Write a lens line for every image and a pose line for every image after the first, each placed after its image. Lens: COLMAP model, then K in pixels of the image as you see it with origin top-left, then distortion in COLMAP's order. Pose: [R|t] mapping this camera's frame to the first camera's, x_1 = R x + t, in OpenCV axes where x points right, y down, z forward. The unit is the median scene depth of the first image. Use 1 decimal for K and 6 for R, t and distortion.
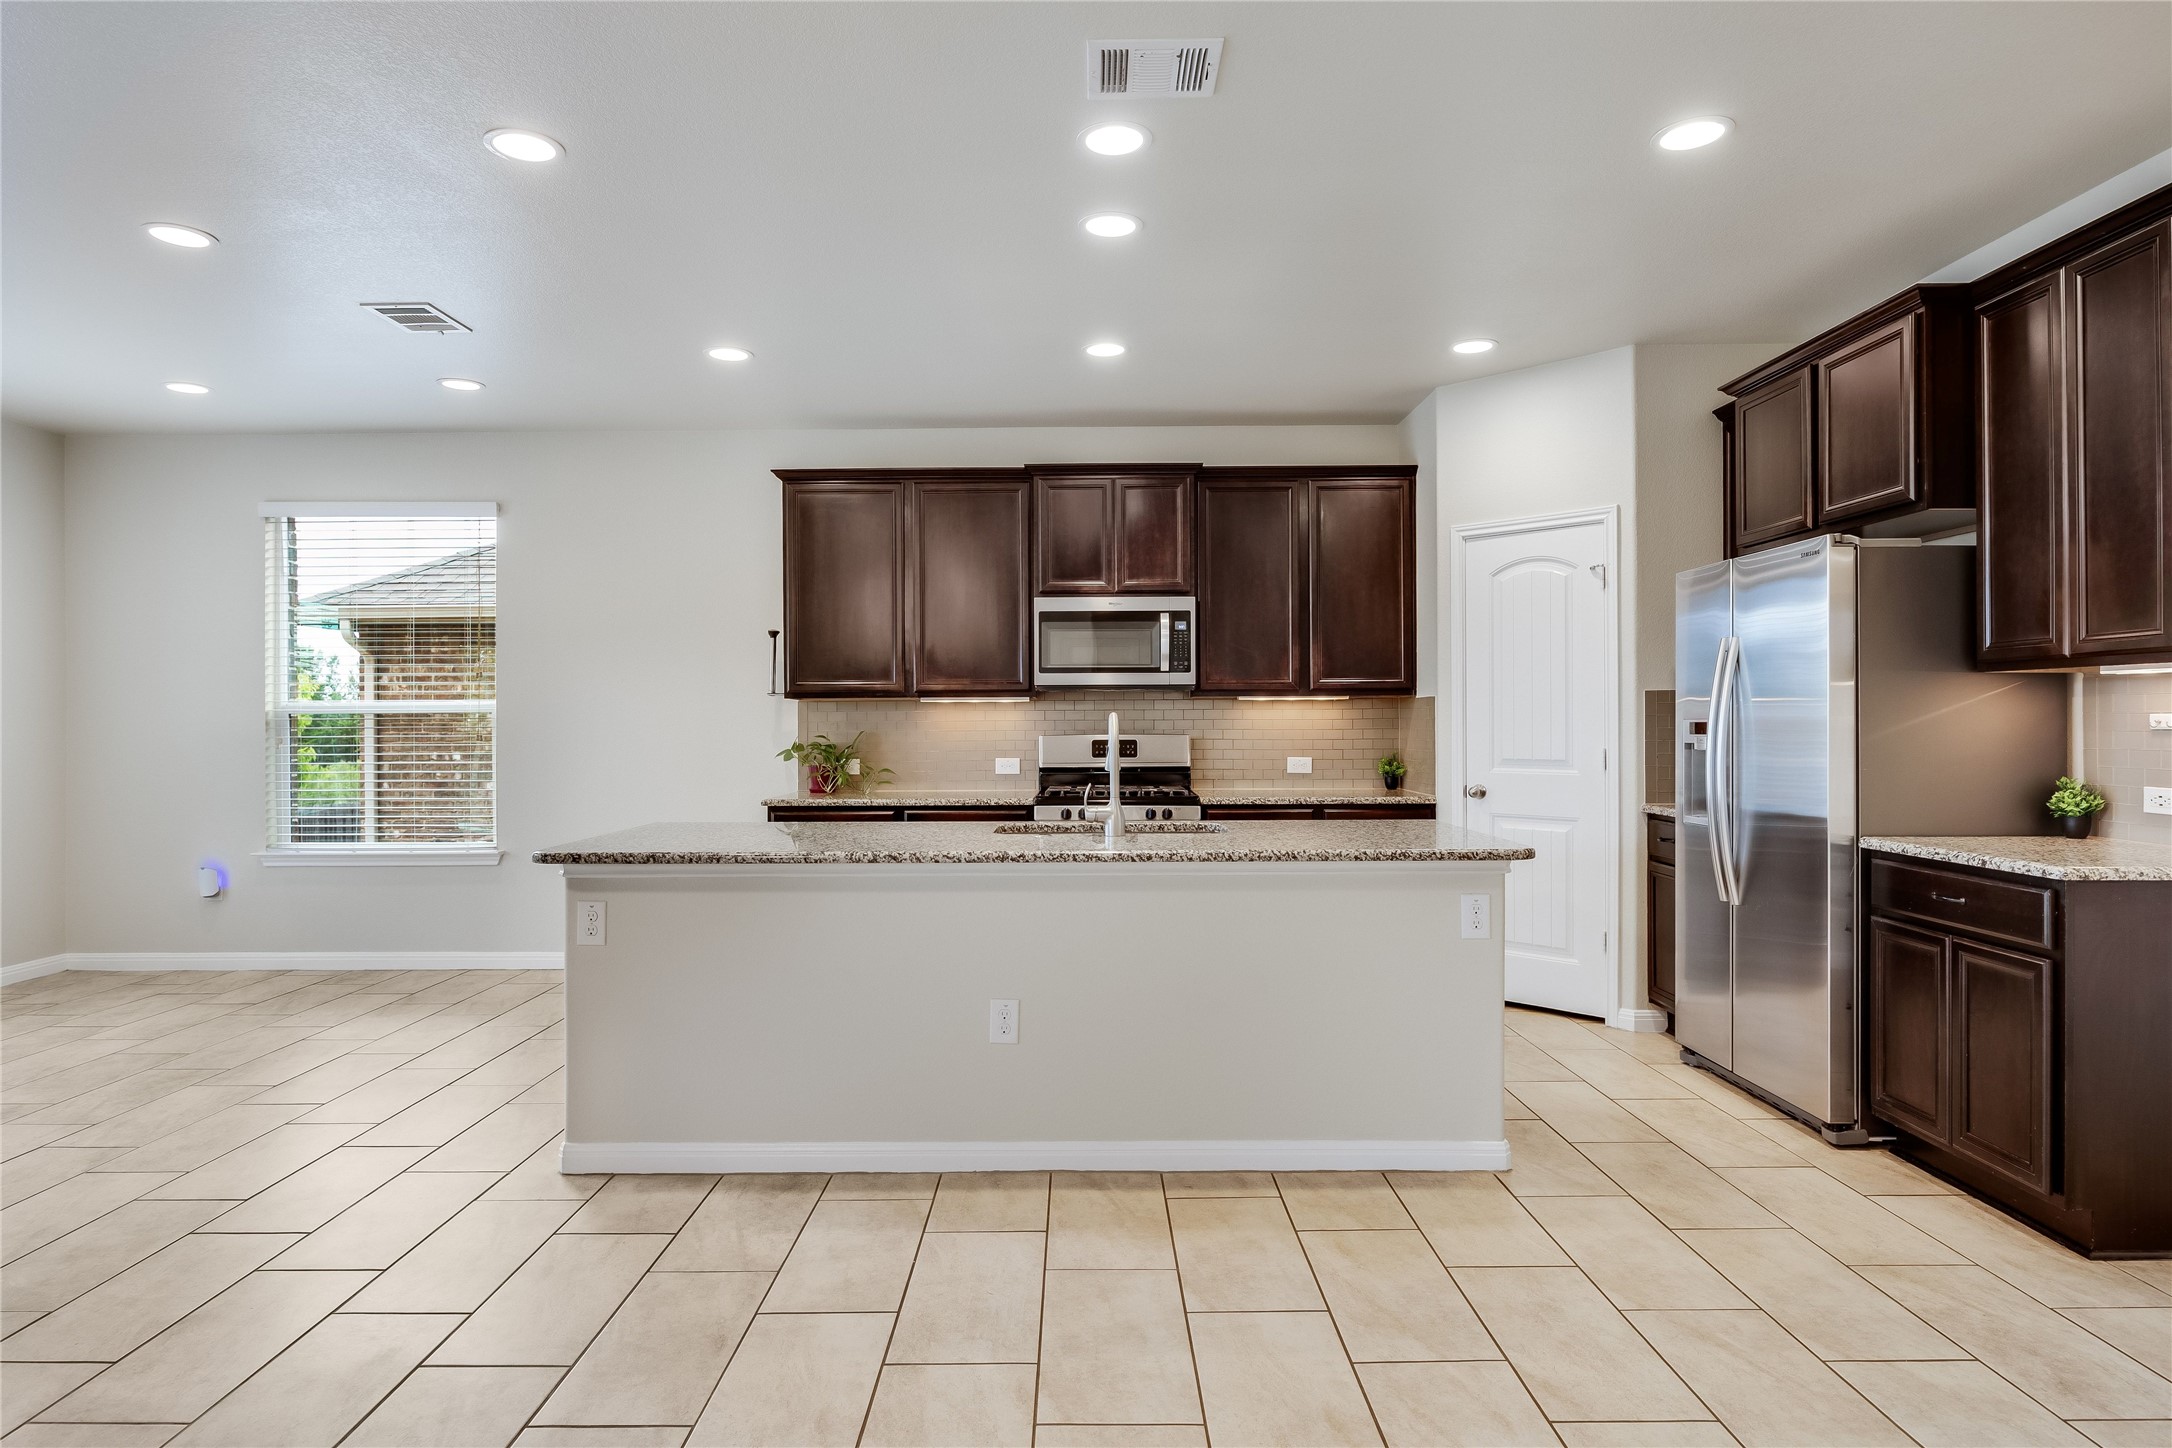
lens RADIAL K [[1200.8, 0, 1074.5], [0, 1200.8, 717.0], [0, 0, 1]] dist [-0.008361, -0.001716]
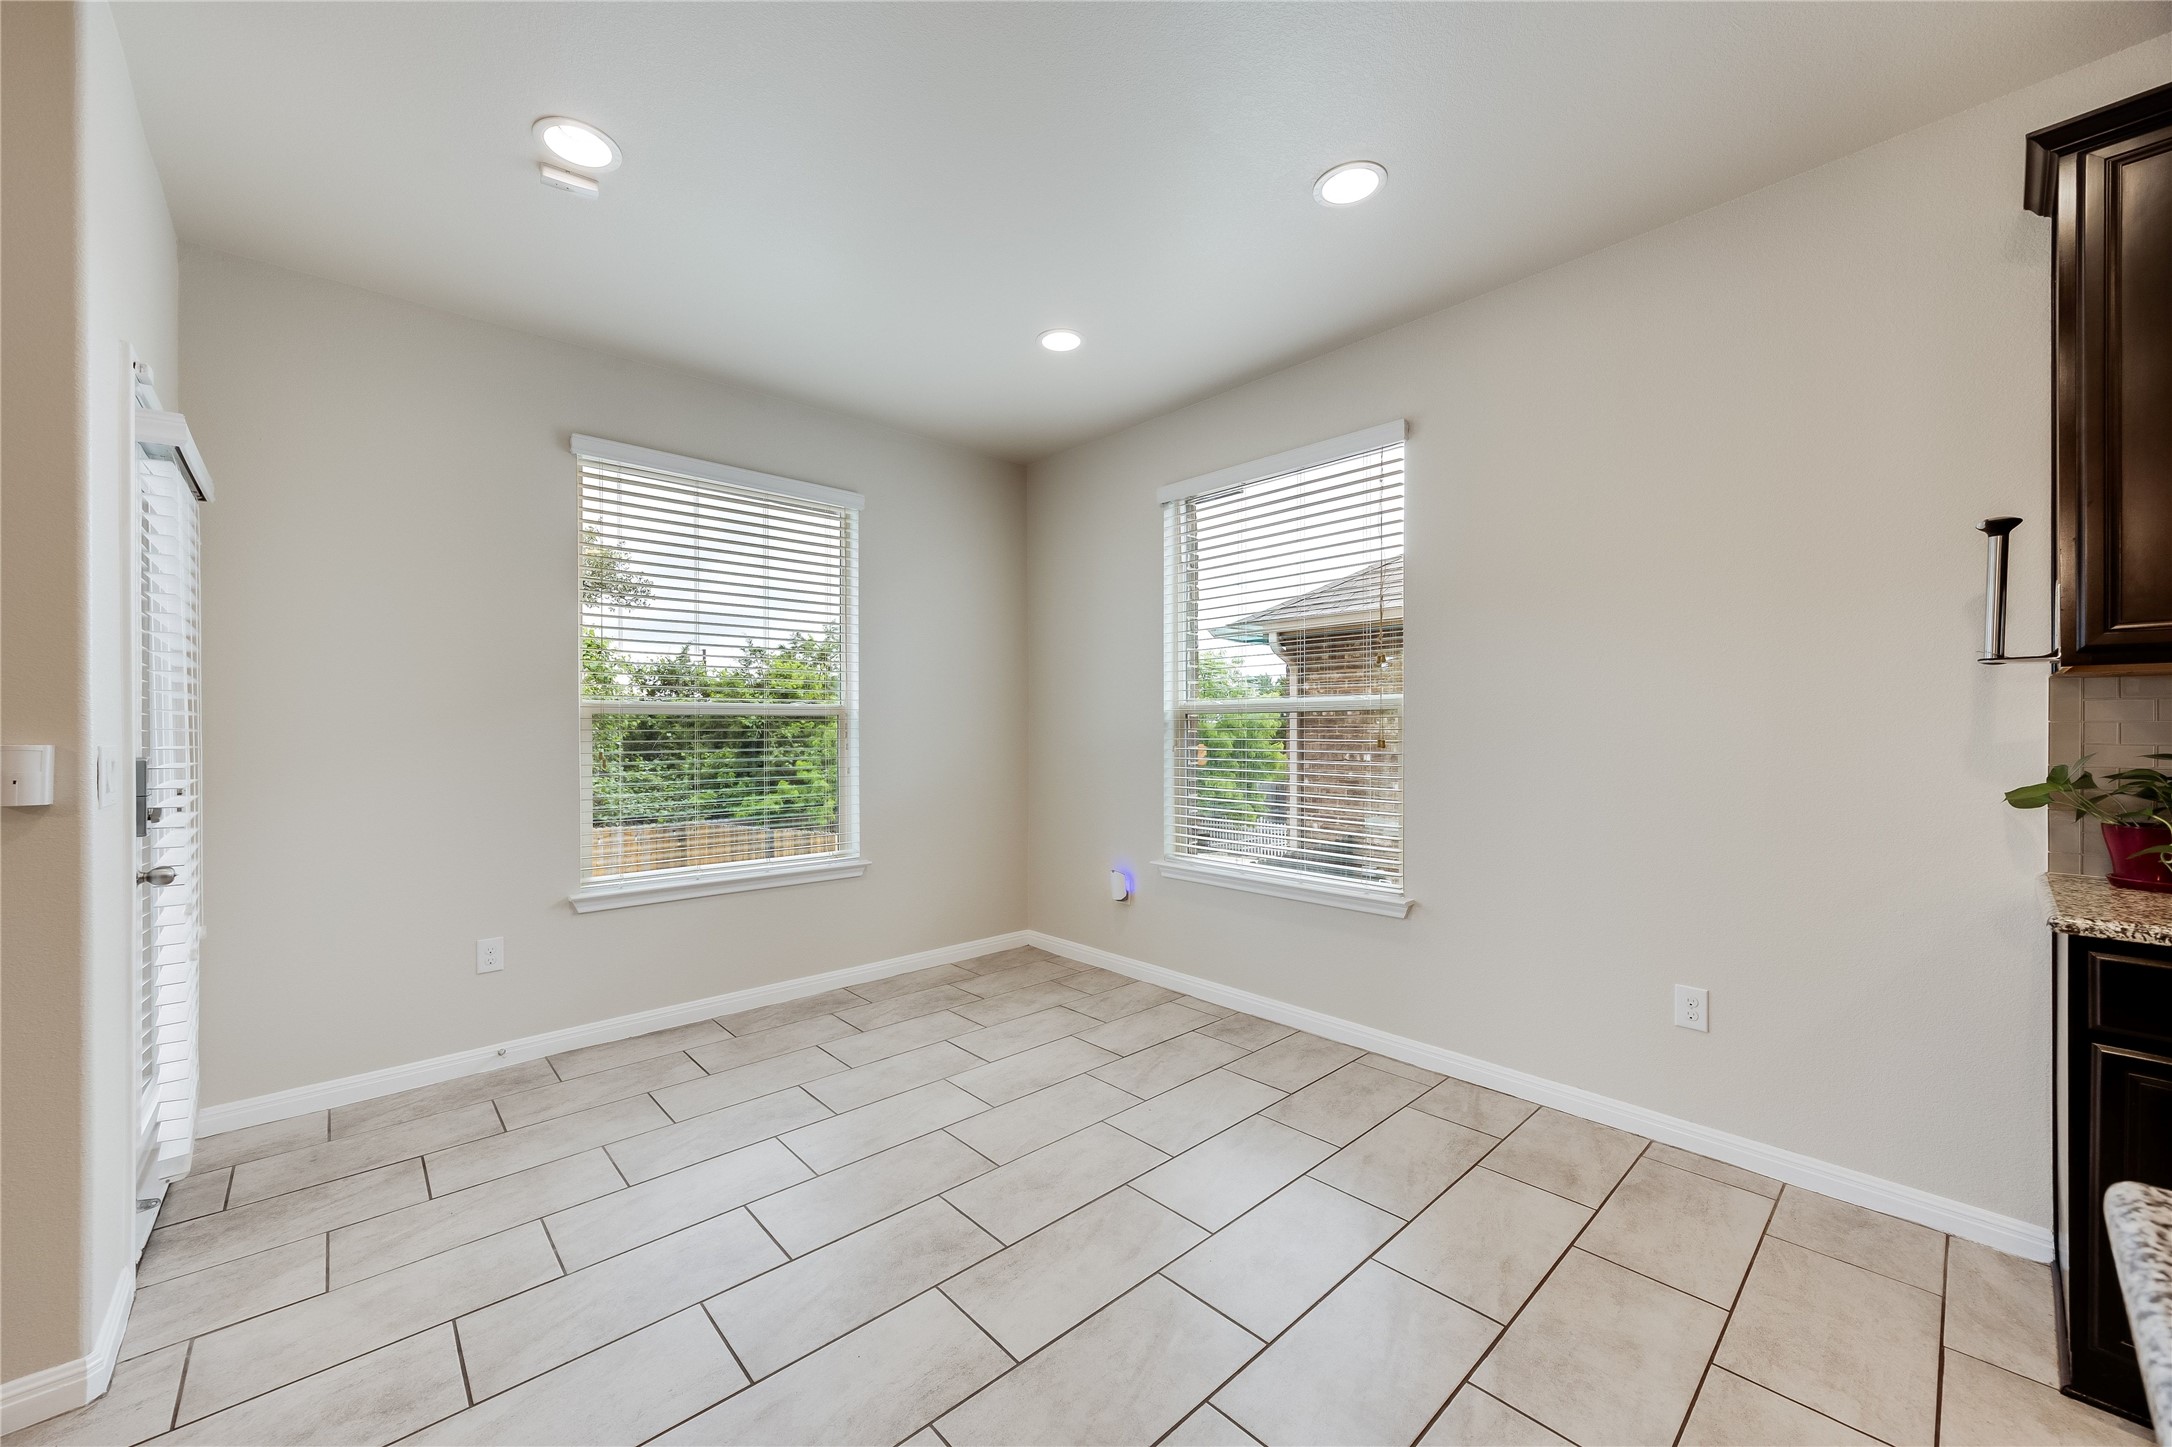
lens RADIAL K [[817.9, 0, 1083.3], [0, 817.9, 724.7], [0, 0, 1]] dist [0.005989, 0.000331]
pose [[0.679847, 0.001946, -0.733351, -0.270505], [-0.000965, 0.999998, 0.001758, 0.005254], [0.733353, -0.000488, 0.679848, 0.561948]]
